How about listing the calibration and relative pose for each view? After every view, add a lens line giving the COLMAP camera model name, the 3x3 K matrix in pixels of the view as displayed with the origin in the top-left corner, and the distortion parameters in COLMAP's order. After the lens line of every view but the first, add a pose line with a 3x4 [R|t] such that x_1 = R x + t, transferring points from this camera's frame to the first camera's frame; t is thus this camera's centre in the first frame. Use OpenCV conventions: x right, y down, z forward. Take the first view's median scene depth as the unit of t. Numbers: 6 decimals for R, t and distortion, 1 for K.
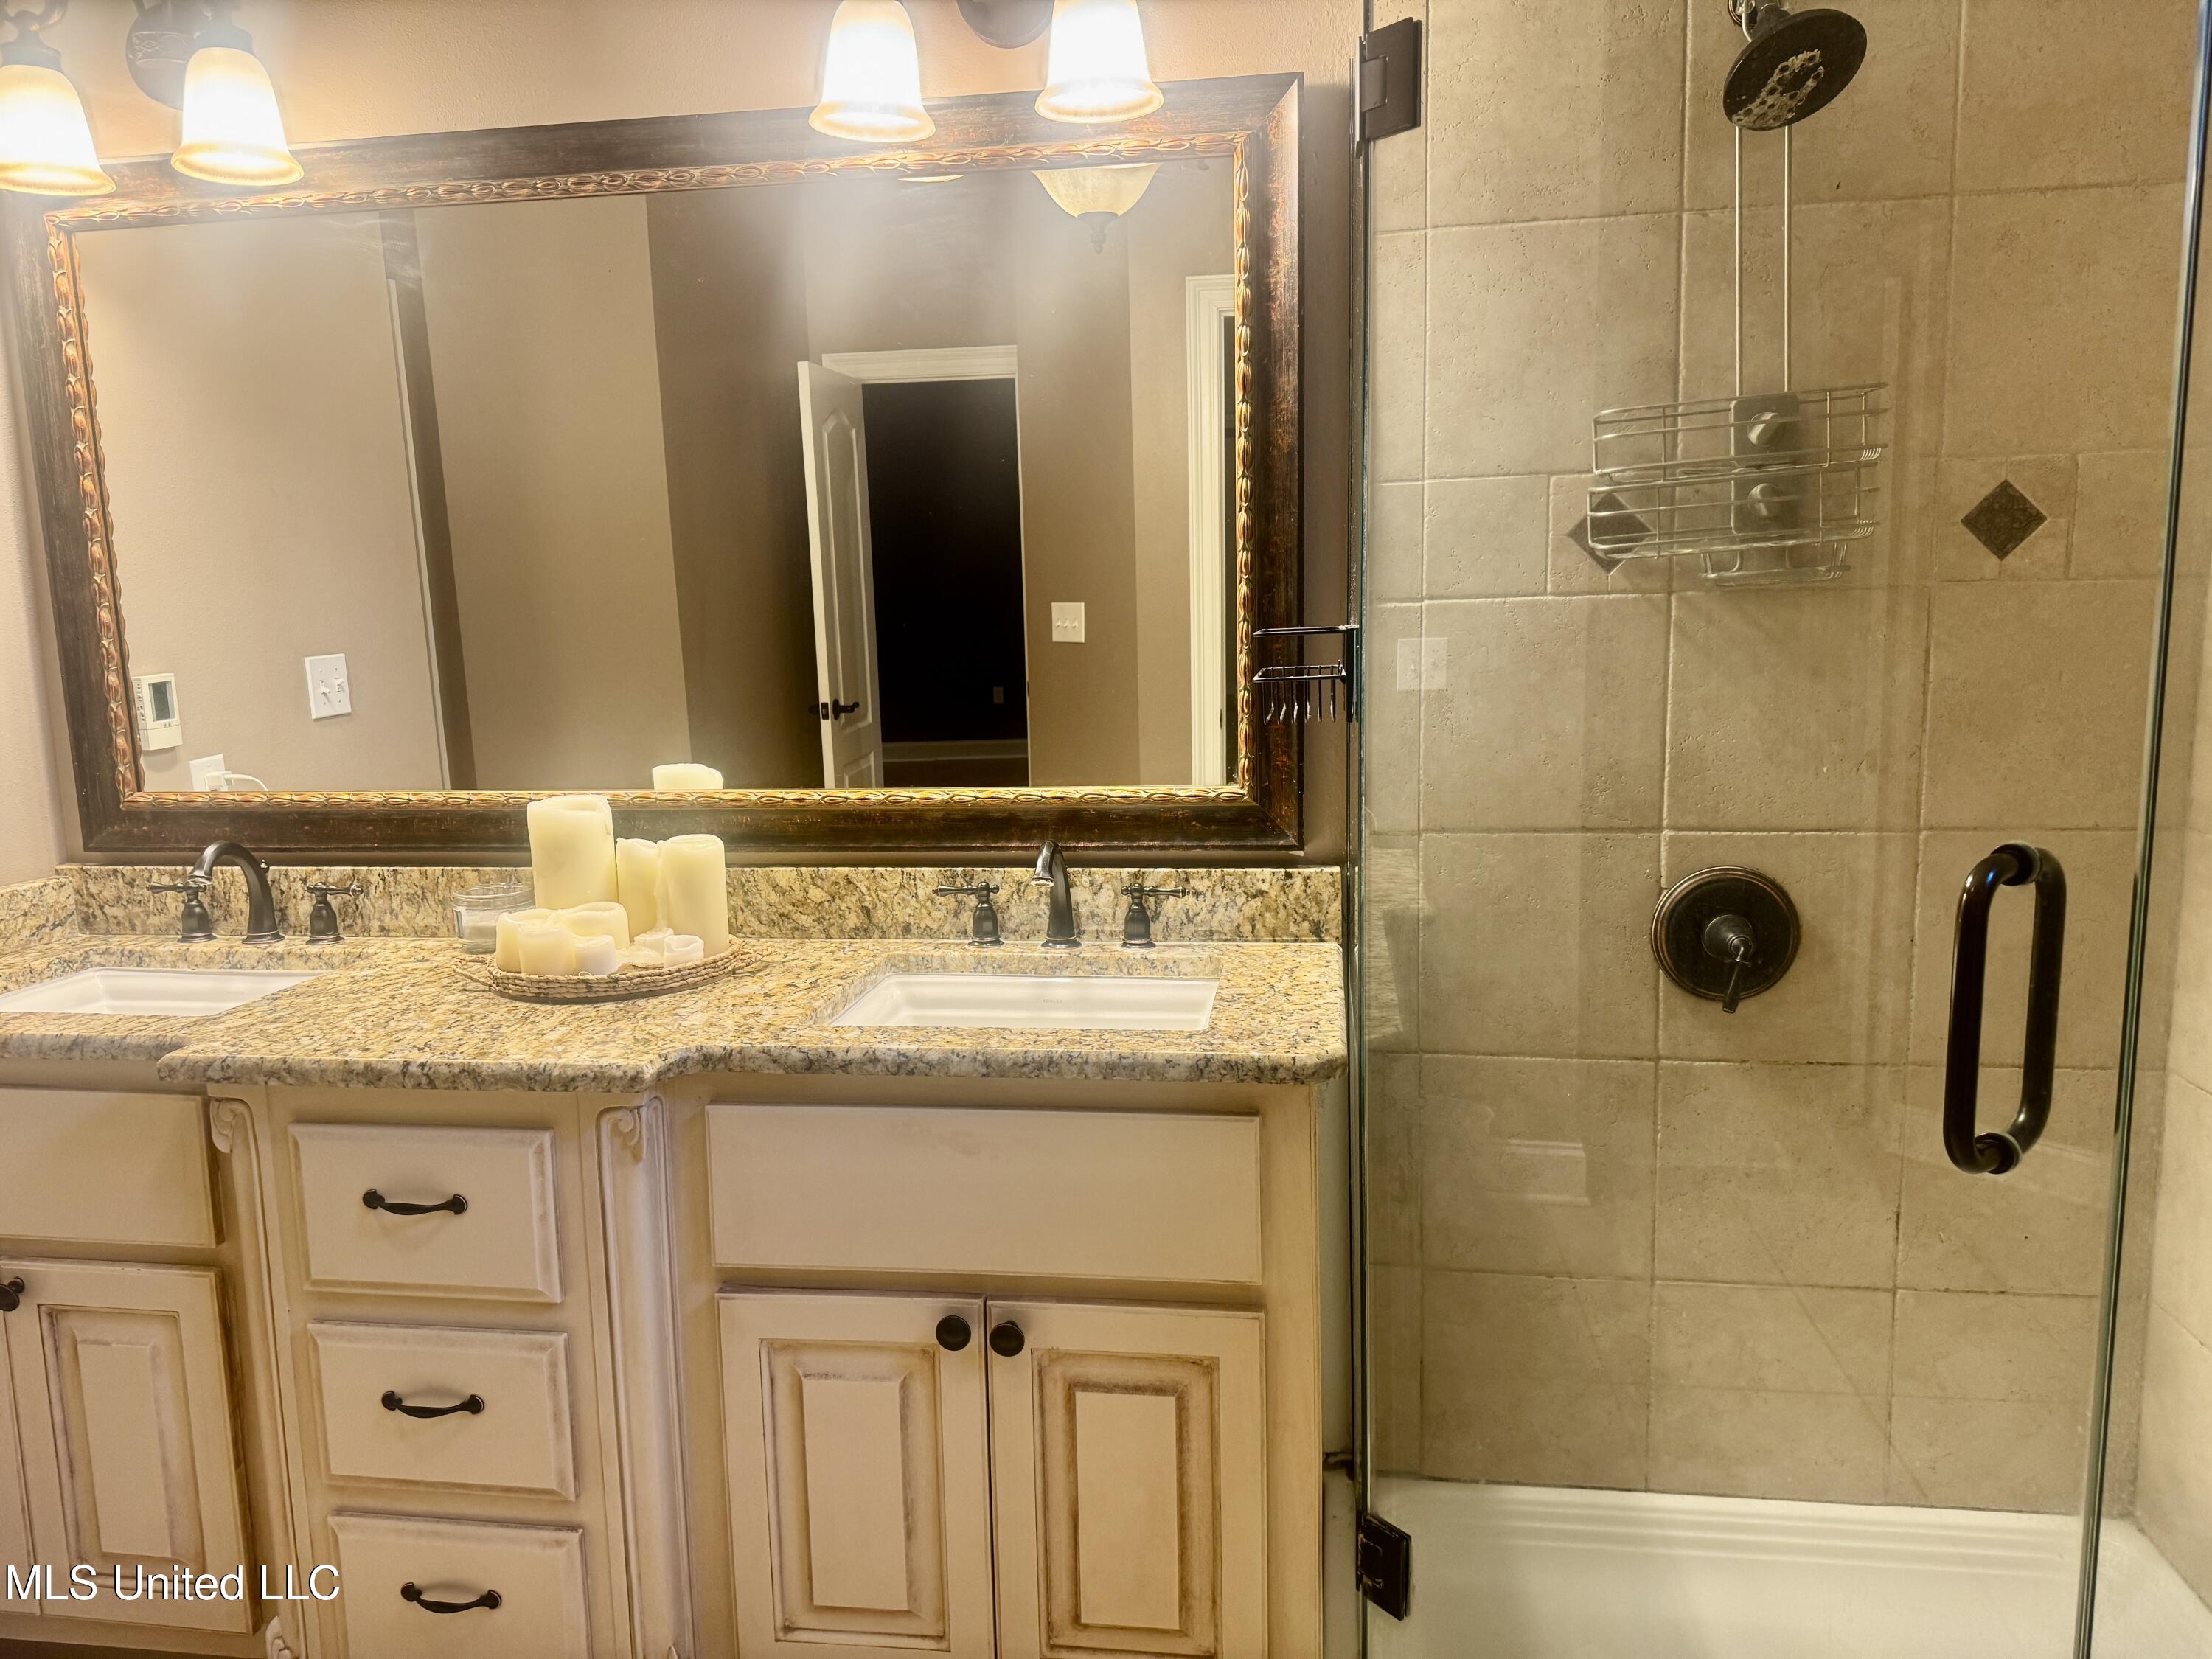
lens RADIAL K [[1546.9, 0, 1117.9], [0, 1546.9, 829.4], [0, 0, 1]] dist [0.064179, -0.081999]
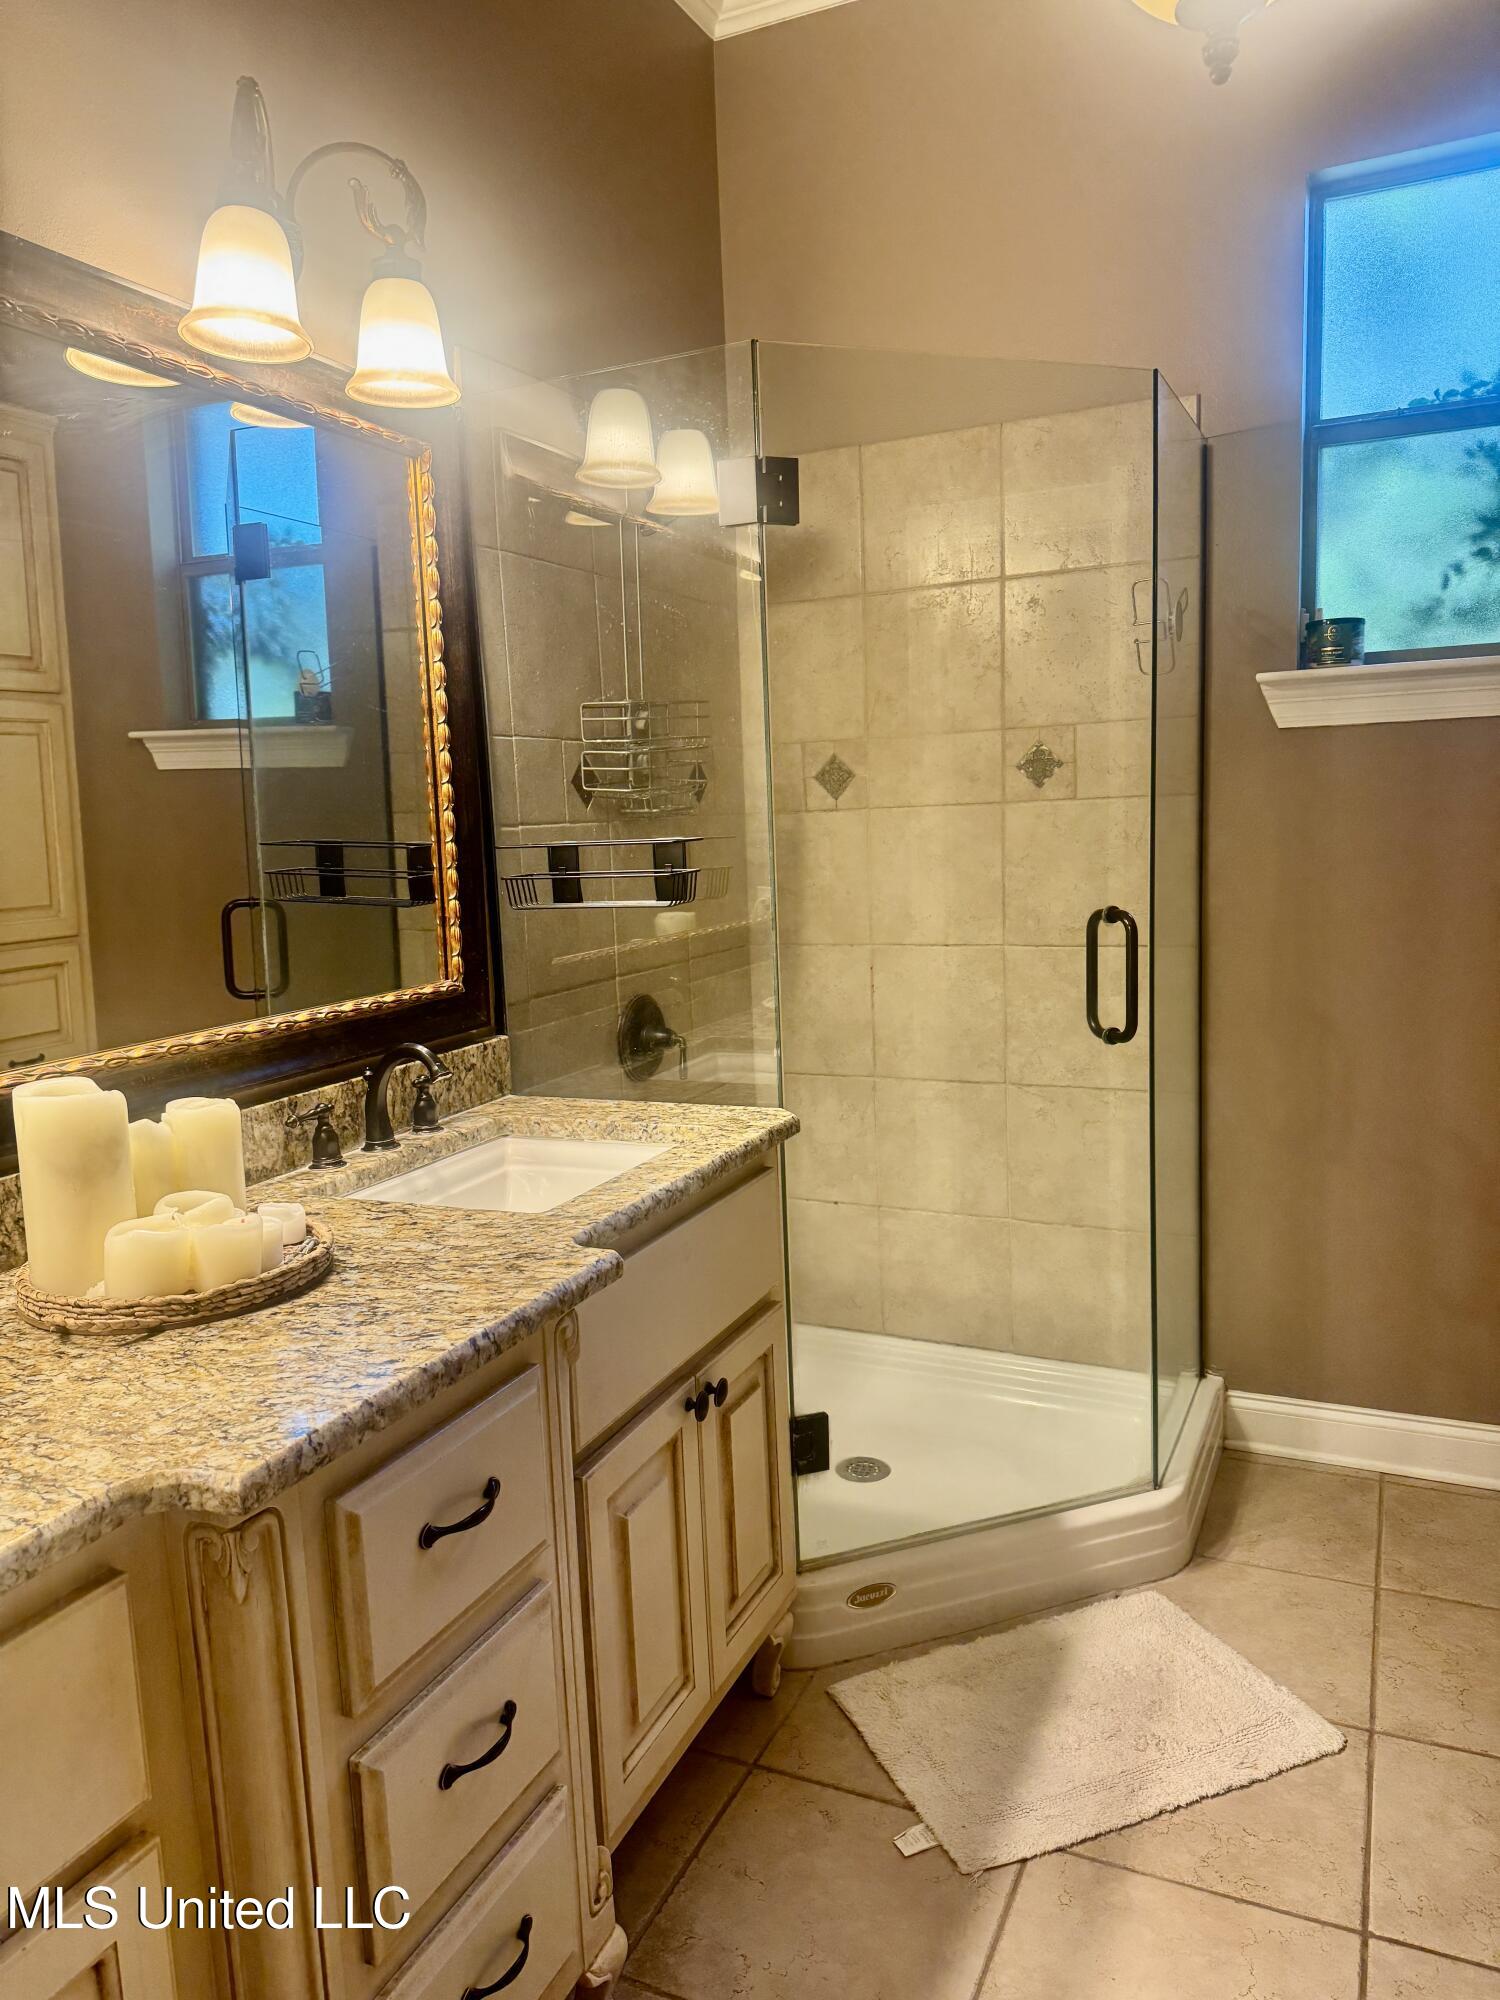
lens RADIAL K [[1398.7, 0, 755.8], [0, 1398.7, 990.1], [0, 0, 1]] dist [0.064179, -0.081999]
pose [[0.274163, -0.109982, 0.955373, -1.097207], [0.167851, 0.983663, 0.065070, -0.063623], [-0.946922, 0.142520, 0.288145, 0.578869]]
